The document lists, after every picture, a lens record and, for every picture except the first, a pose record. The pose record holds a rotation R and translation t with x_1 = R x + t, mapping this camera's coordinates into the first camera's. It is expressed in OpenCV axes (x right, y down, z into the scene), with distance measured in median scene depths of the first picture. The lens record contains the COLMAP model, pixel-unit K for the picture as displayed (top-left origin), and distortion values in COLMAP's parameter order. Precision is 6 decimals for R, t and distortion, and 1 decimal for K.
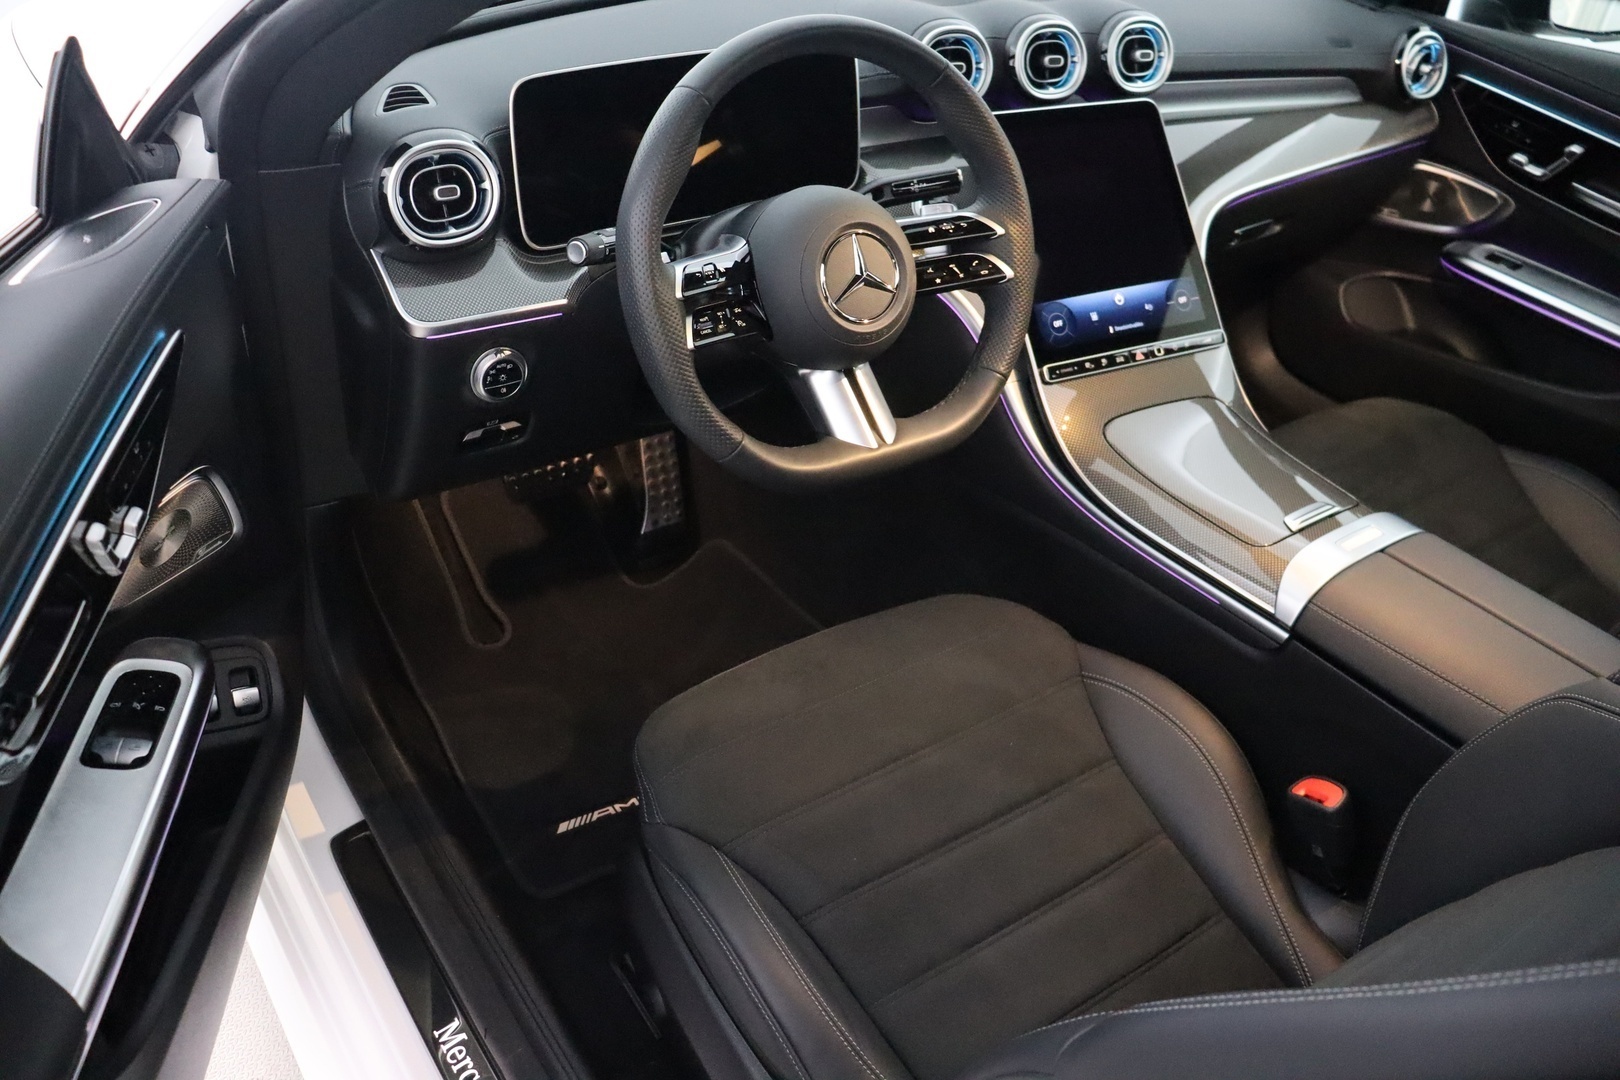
lens RADIAL K [[1304.4, 0, 809.0], [0, 1304.4, 528.5], [0, 0, 1]] dist [-0.127604, 0.092082]
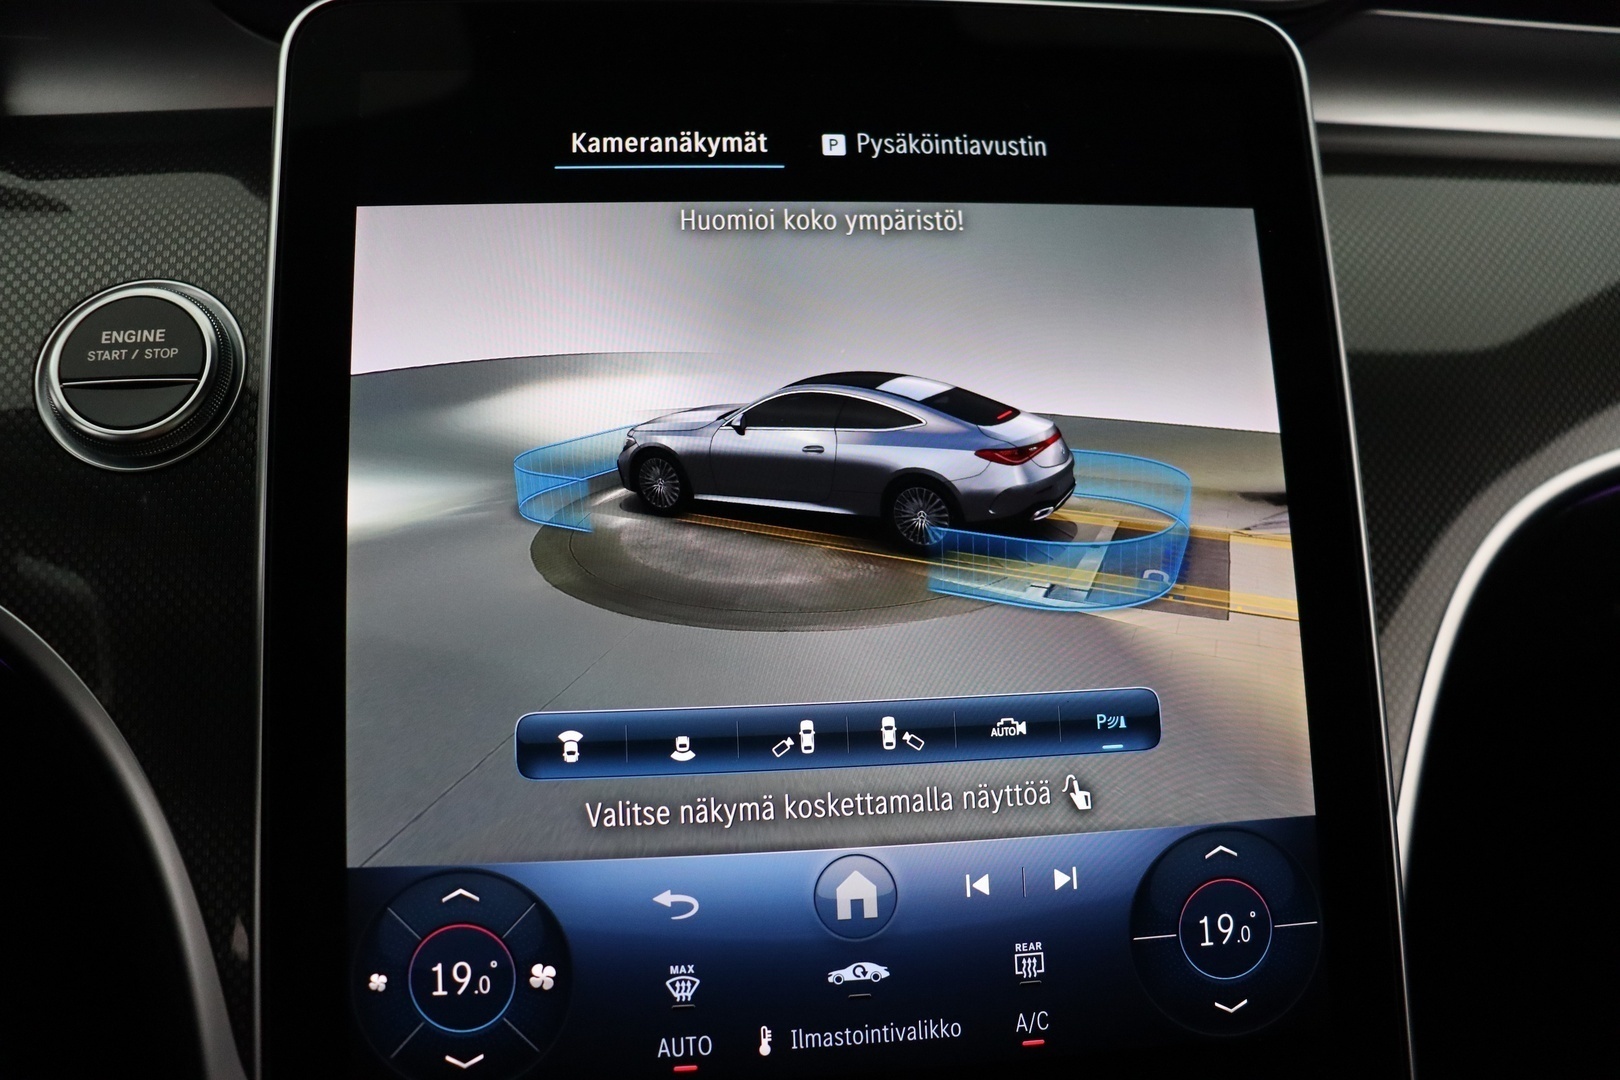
lens RADIAL K [[1304.4, 0, 815.8], [0, 1304.4, 541.0], [0, 0, 1]] dist [-0.127604, 0.092082]
pose [[0.935668, 0.171082, -0.308636, 0.295384], [-0.202053, 0.976791, -0.071098, -0.222263], [0.289309, 0.128884, 0.948519, 0.809921]]
